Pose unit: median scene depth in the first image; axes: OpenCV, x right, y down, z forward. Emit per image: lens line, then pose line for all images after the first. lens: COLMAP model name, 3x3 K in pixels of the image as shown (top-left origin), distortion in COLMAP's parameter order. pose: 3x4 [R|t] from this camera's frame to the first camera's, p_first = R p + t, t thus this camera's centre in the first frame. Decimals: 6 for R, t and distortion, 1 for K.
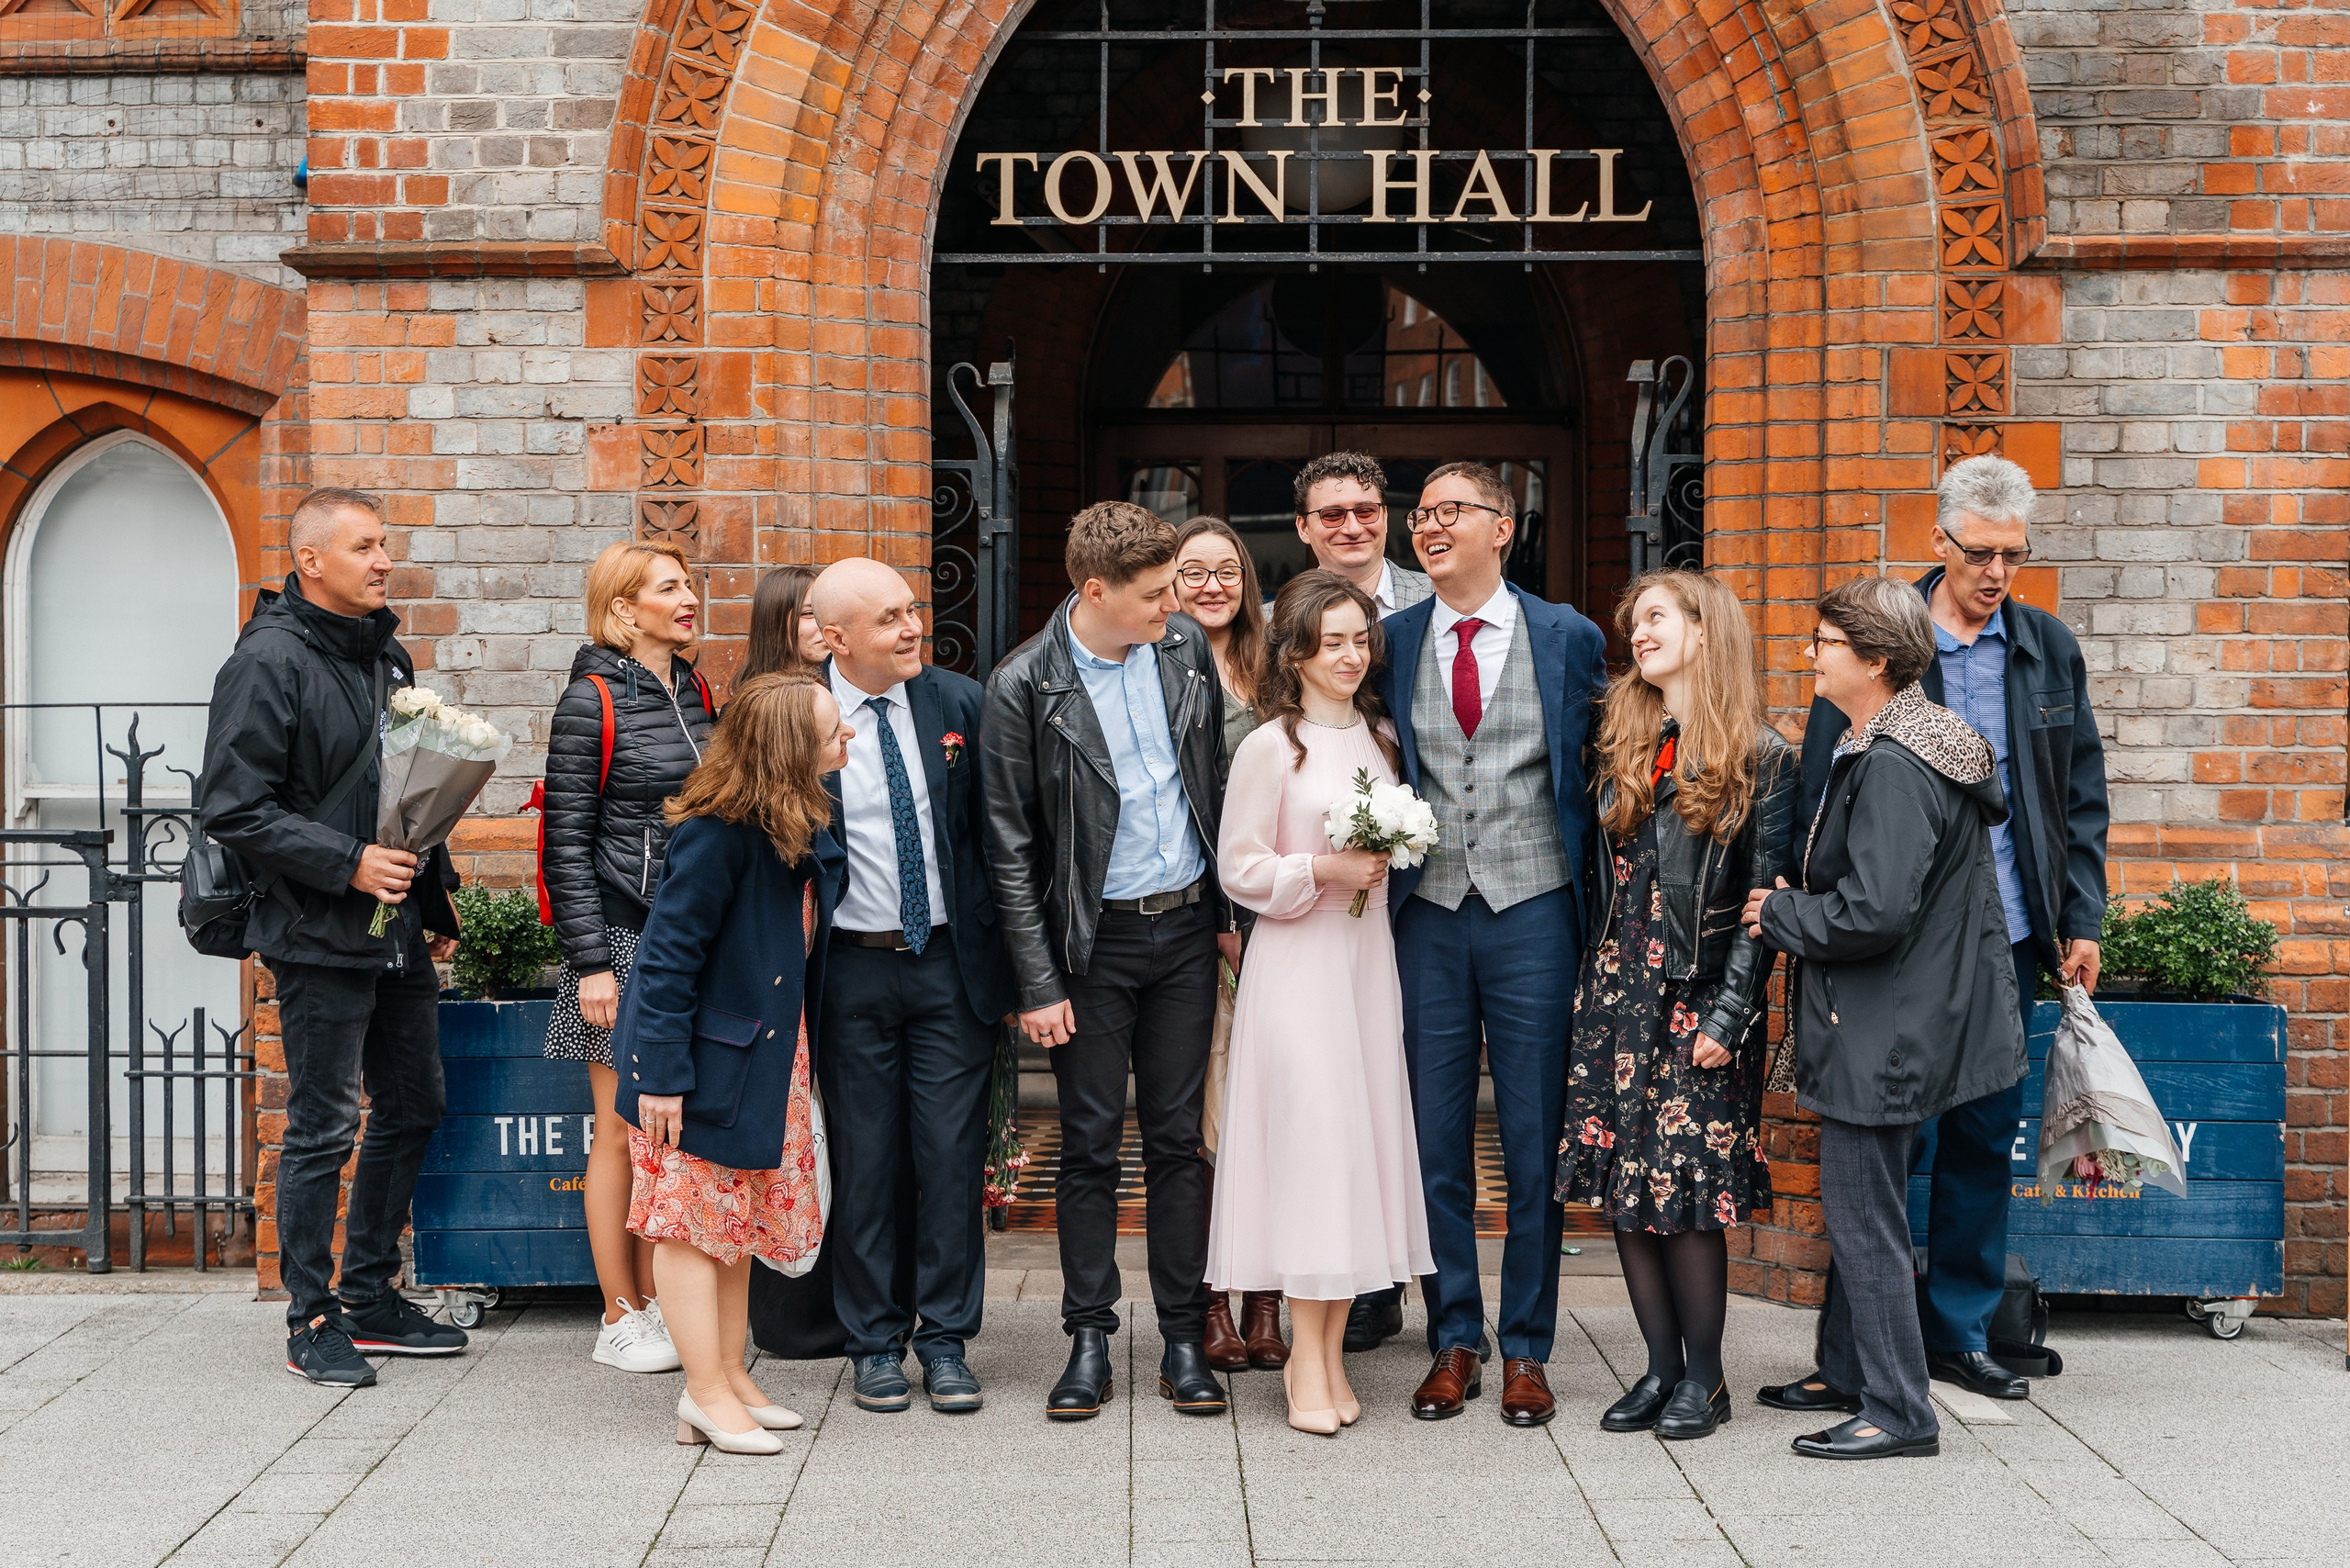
lens RADIAL K [[3500.9, 0, 1175.0], [0, 3500.9, 784.0], [0, 0, 1]] dist [0.000322, -0.007369]
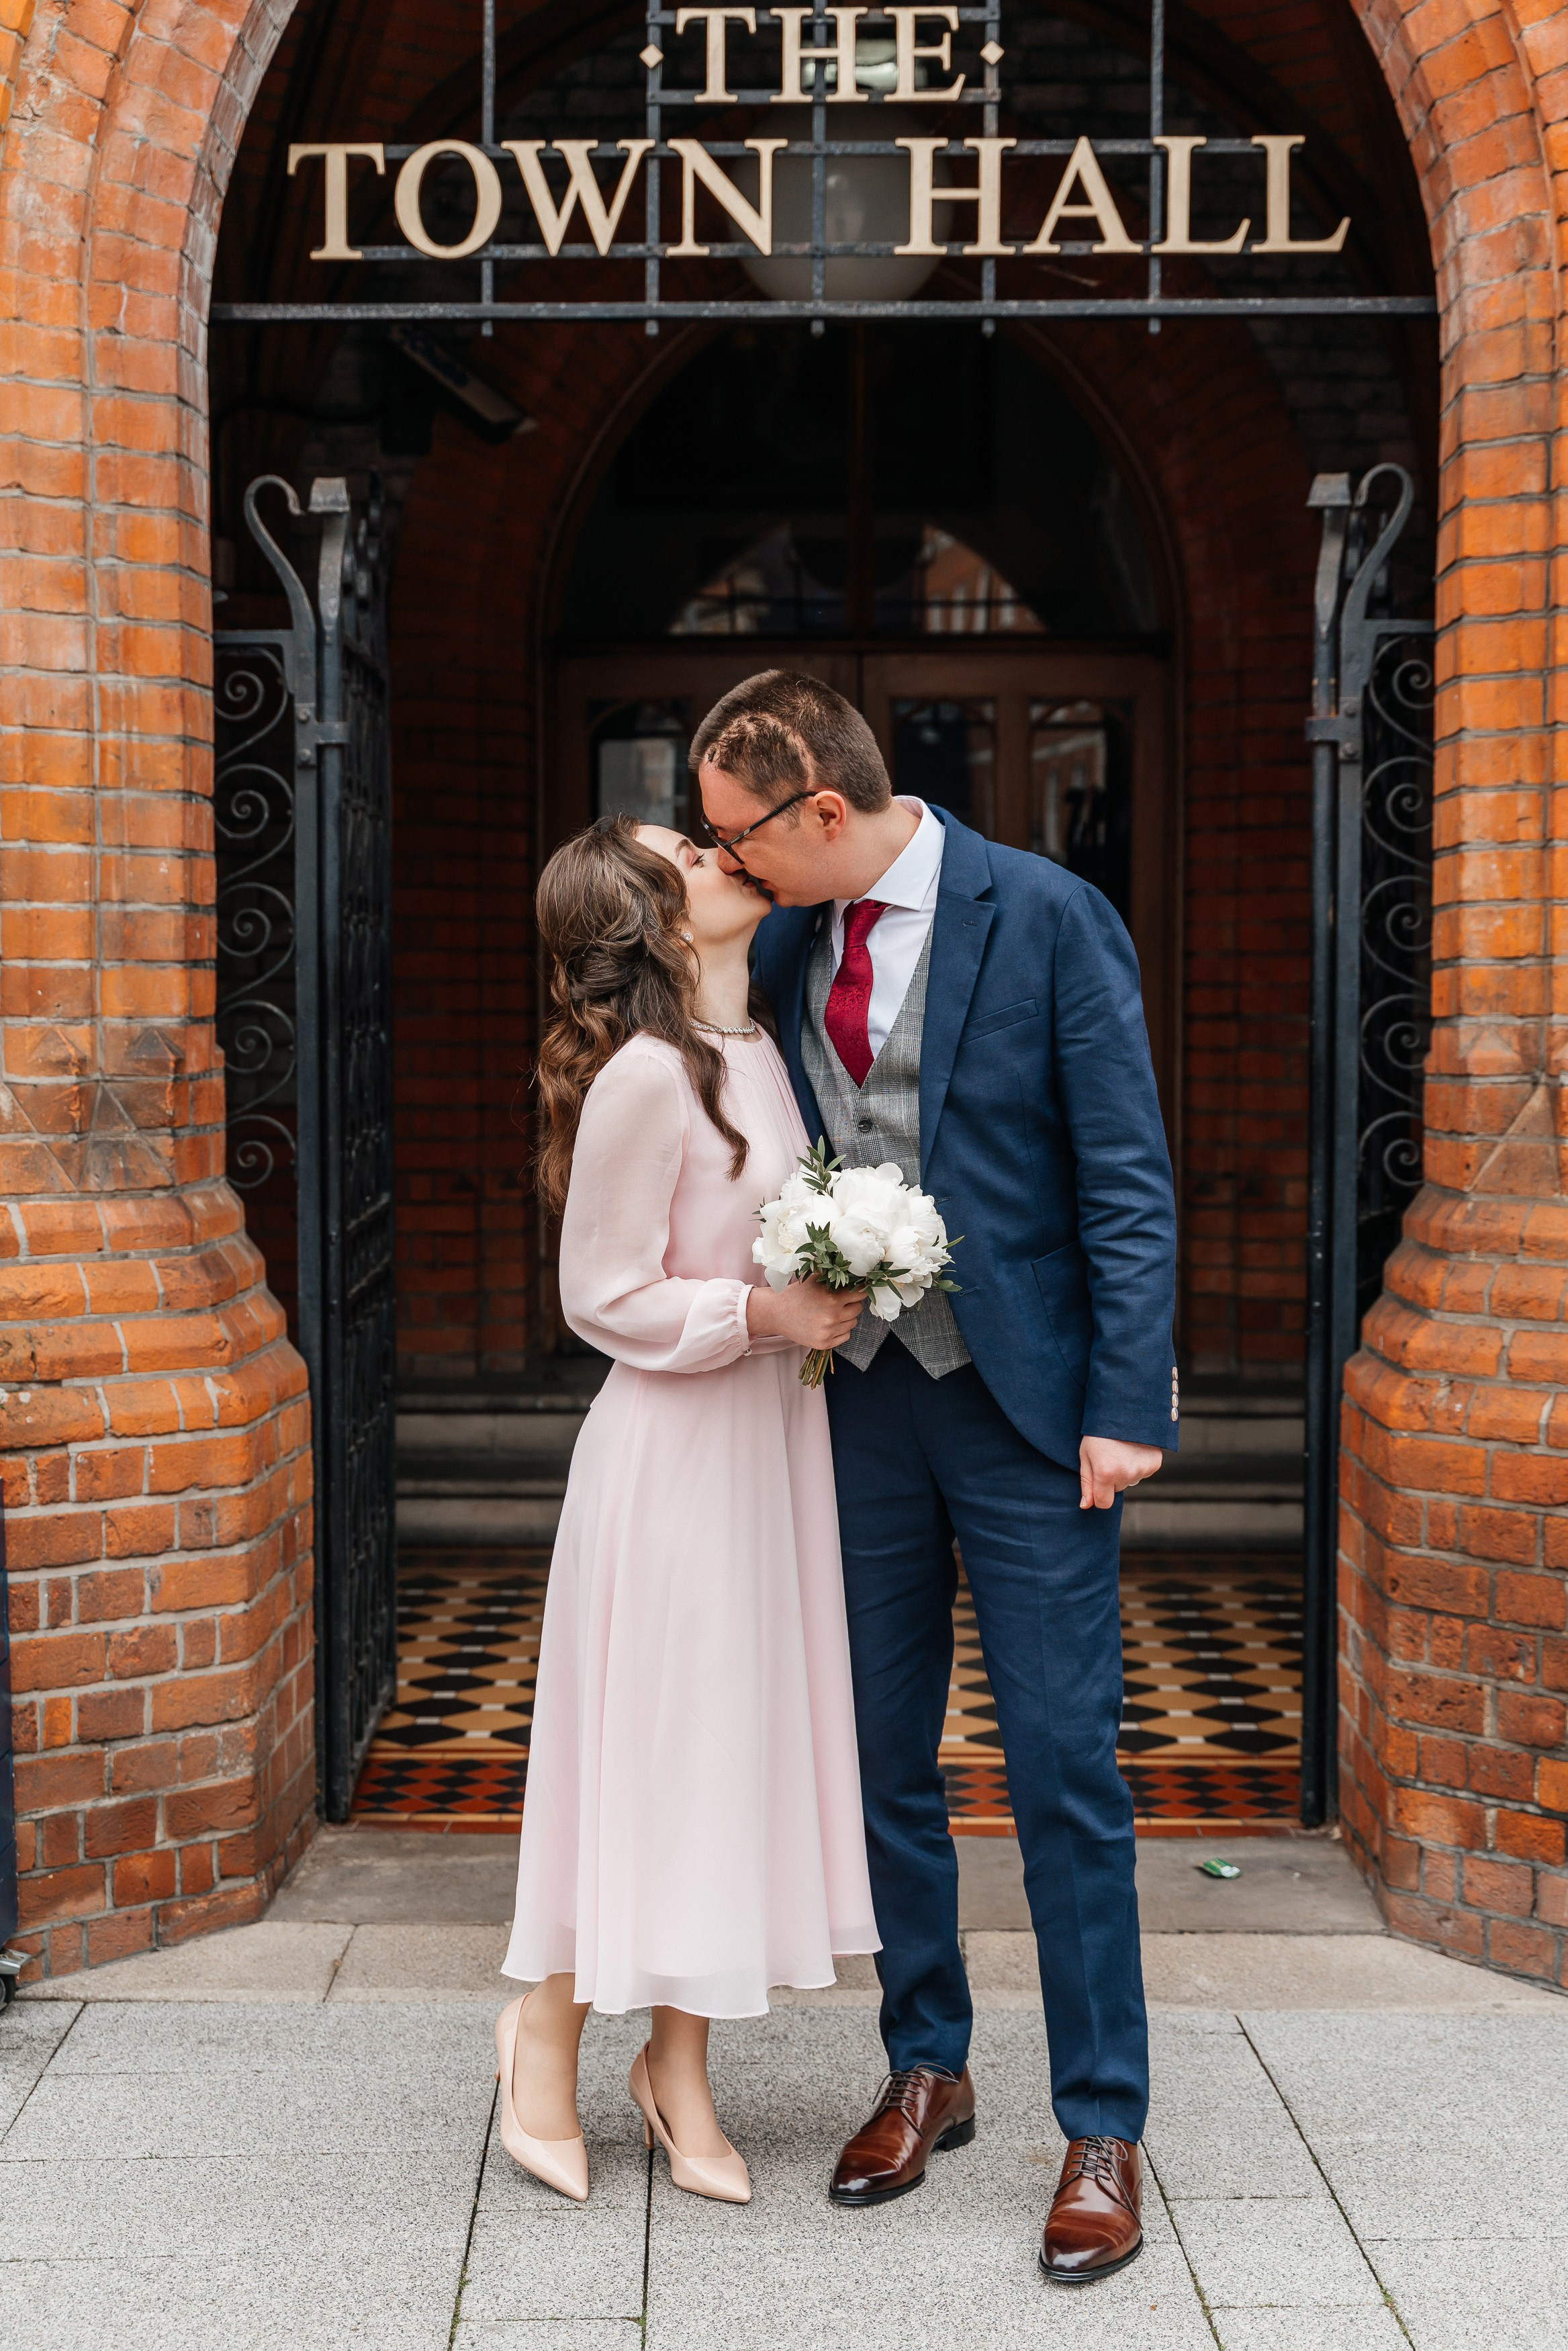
lens RADIAL K [[3140.7, 0, 784.0], [0, 3140.7, 1175.5], [0, 0, 1]] dist [-0.003886, 0.020315]
pose [[0.999858, -0.002198, 0.016696, 0.023552], [0.001730, 0.999606, 0.028009, -0.009037], [-0.016751, -0.027976, 0.999468, 0.425384]]
